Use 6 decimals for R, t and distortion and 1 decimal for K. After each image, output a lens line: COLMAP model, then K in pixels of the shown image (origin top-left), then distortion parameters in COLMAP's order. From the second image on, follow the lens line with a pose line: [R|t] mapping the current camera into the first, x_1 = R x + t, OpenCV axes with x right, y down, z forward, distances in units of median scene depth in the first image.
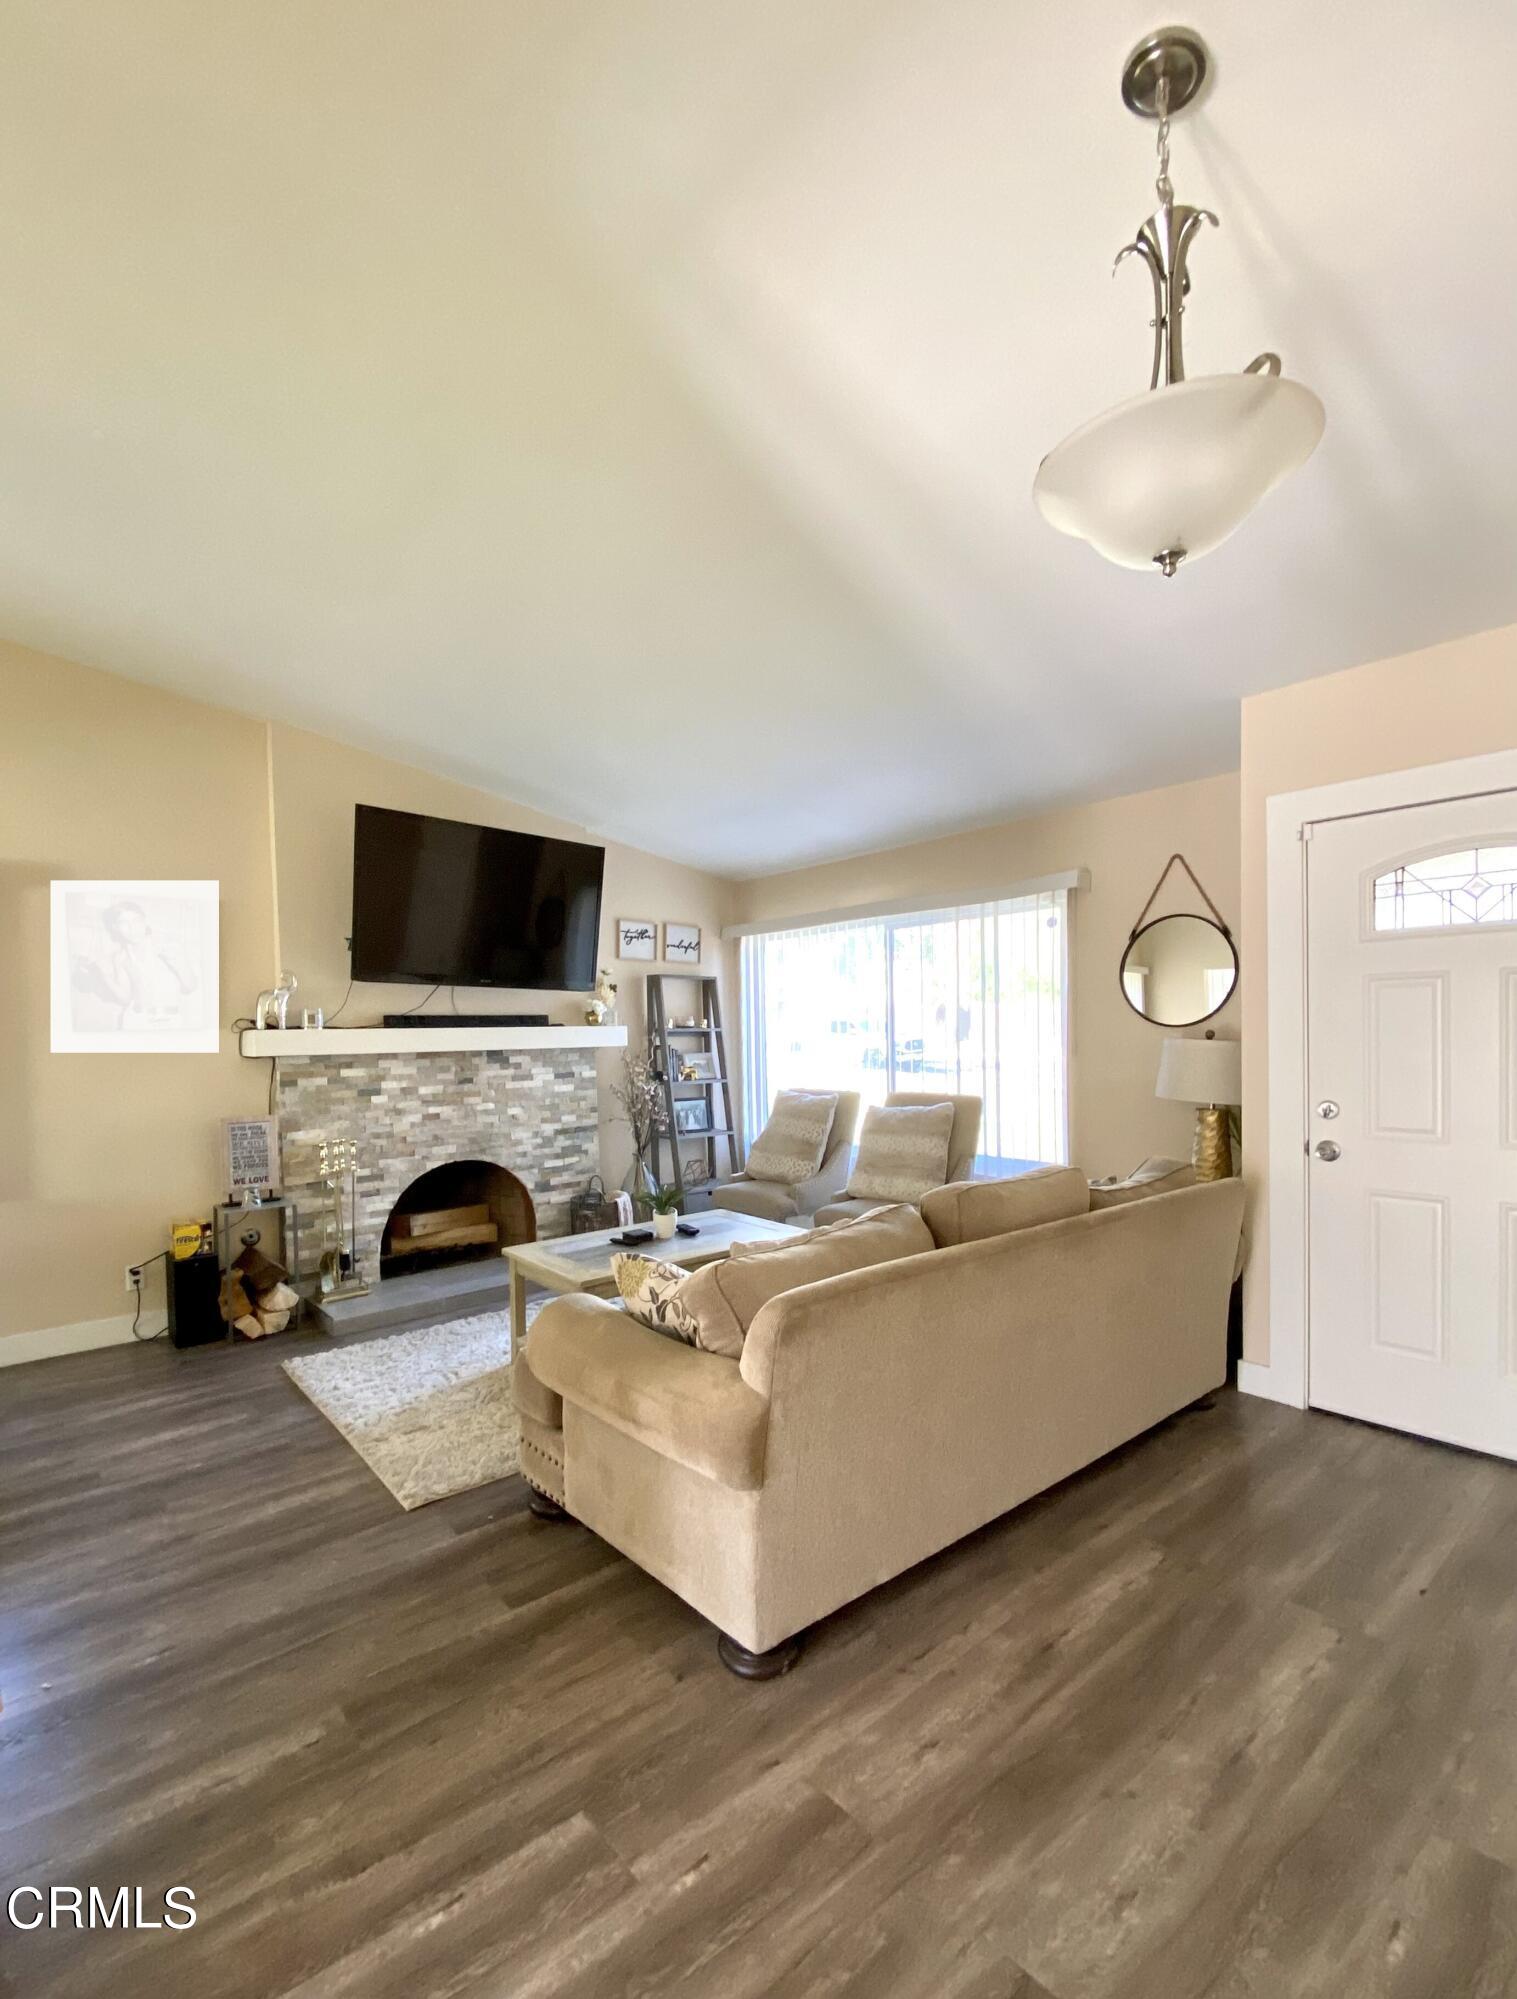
lens RADIAL K [[923.9, 0, 705.7], [0, 923.9, 1063.4], [0, 0, 1]] dist [0.000236, -0.000028]
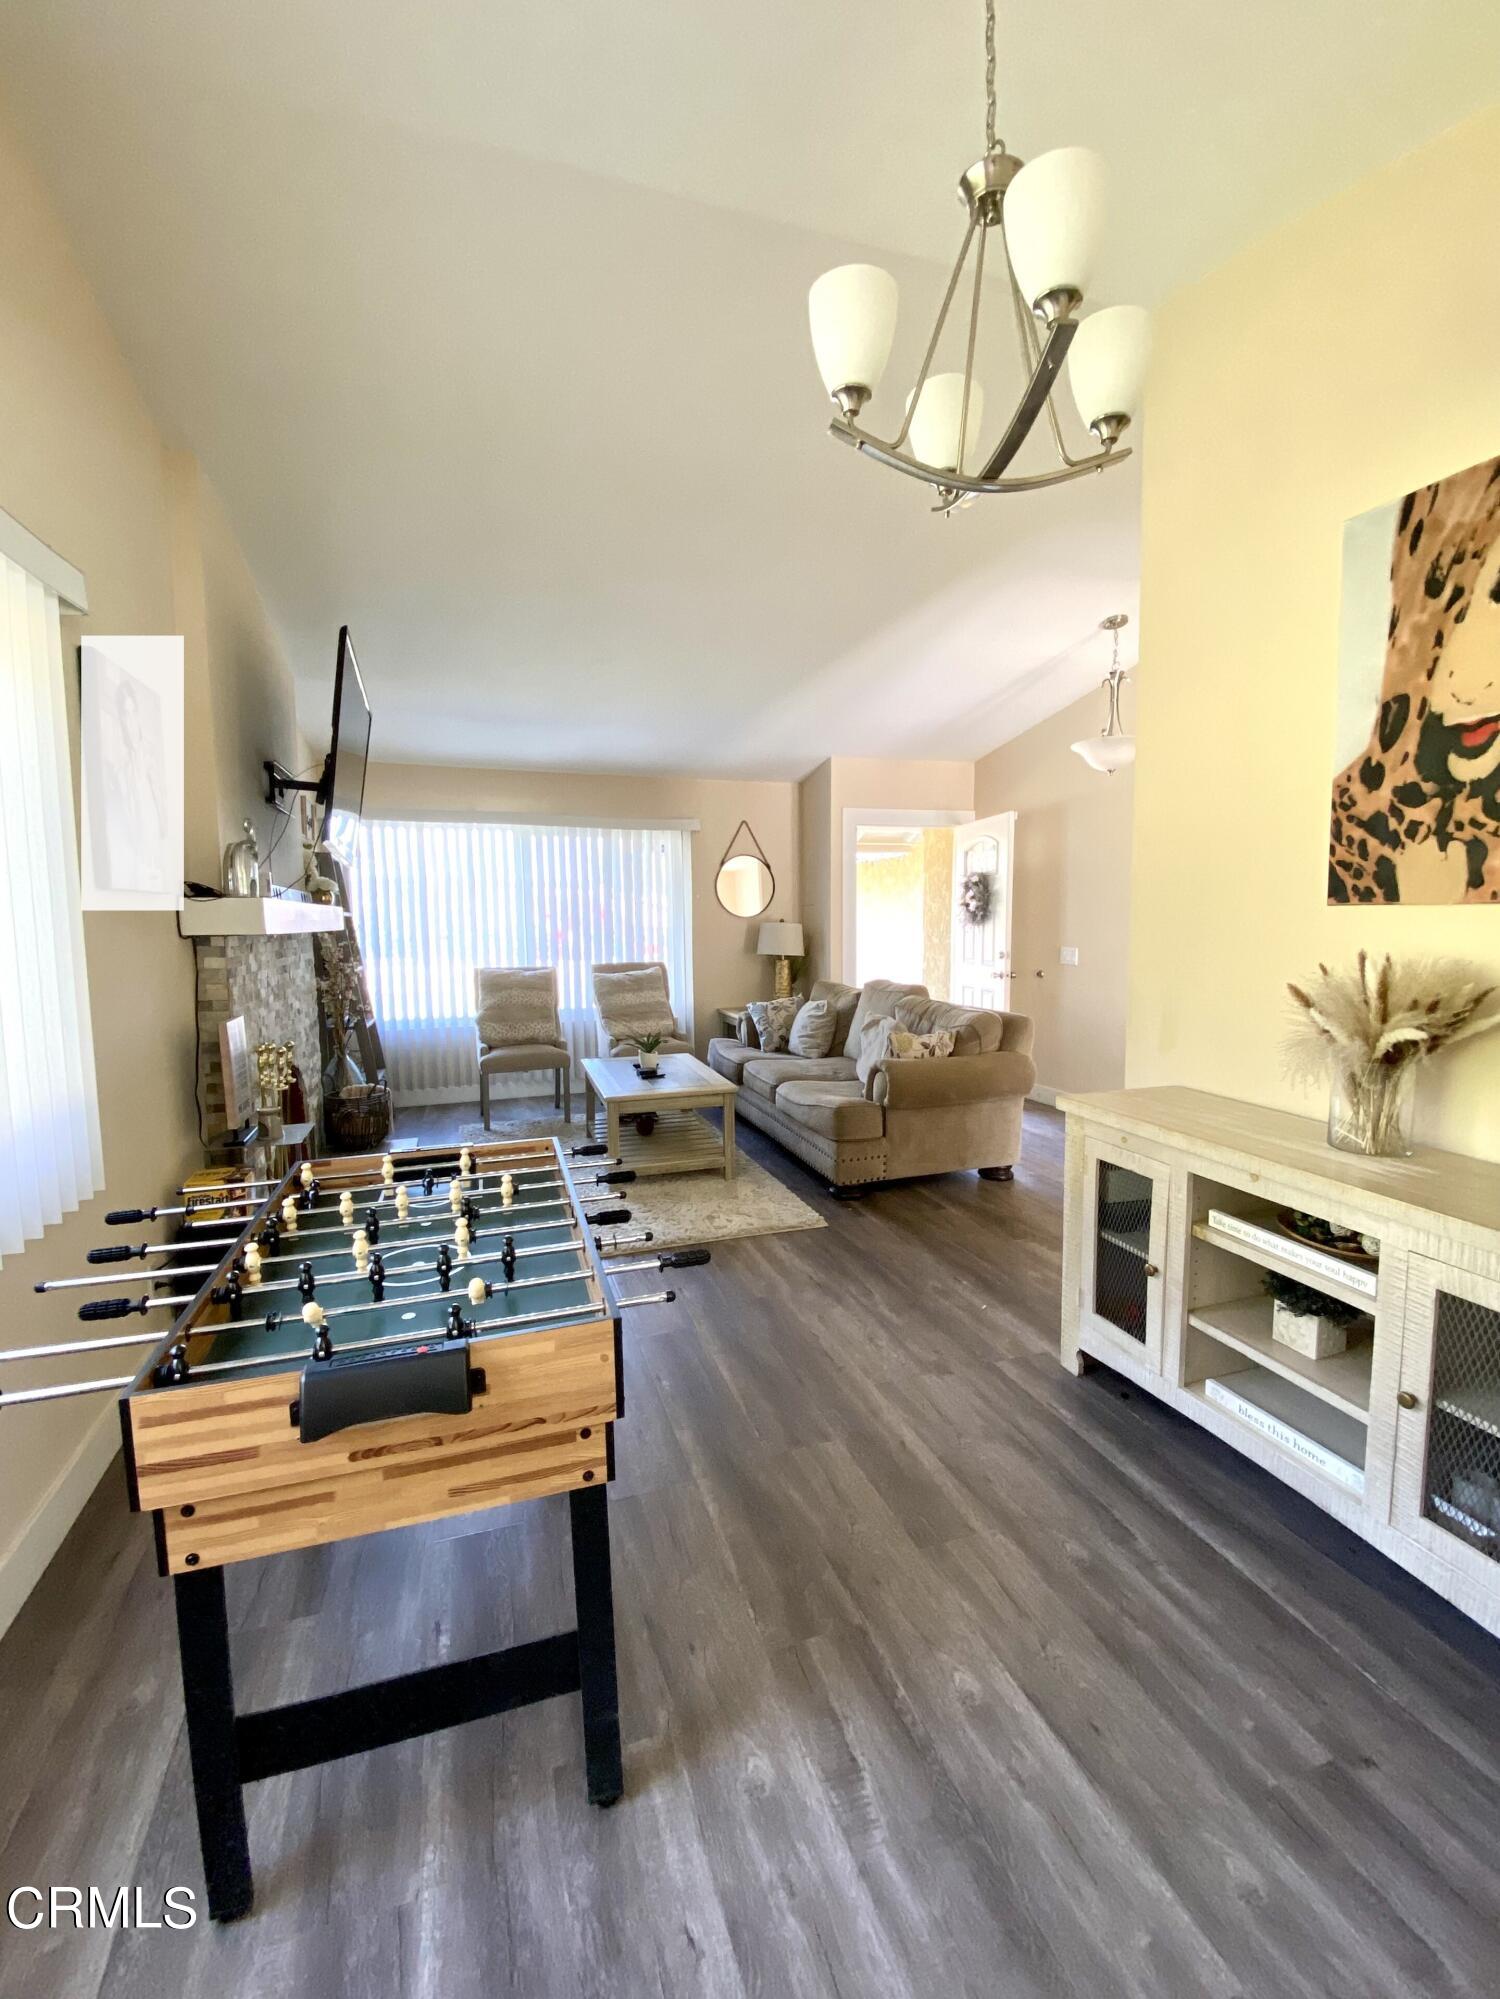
lens RADIAL K [[819.7, 0, 750.0], [0, 819.7, 999.5], [0, 0, 1]] dist [0.029407, -0.022471]
pose [[0.354415, -0.082162, 0.931472, -2.160274], [0.032205, 0.996614, 0.075654, 0.006801], [-0.934534, 0.003185, 0.355861, 0.858235]]
